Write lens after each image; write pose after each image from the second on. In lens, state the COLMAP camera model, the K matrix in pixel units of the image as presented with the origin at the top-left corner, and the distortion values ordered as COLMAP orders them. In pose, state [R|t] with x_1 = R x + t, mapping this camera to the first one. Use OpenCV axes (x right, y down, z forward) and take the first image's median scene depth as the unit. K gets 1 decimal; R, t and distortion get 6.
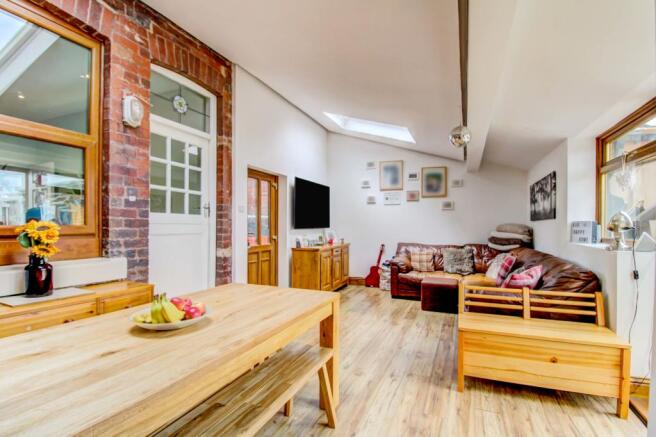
lens RADIAL K [[309.5, 0, 332.9], [0, 309.5, 224.5], [0, 0, 1]] dist [-0.010146, -0.001204]
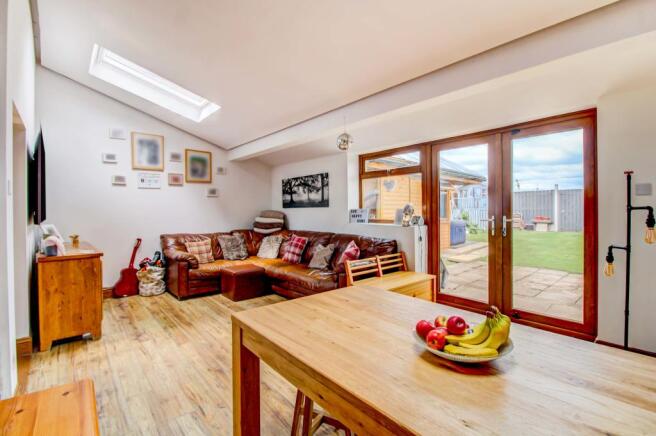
lens RADIAL K [[309.5, 0, 330.2], [0, 309.5, 211.4], [0, 0, 1]] dist [-0.010146, -0.001204]
pose [[0.450620, -0.015640, 0.892579, -0.357991], [0.009179, 0.999875, 0.012886, -0.011401], [-0.892668, 0.002386, 0.450708, 0.247602]]
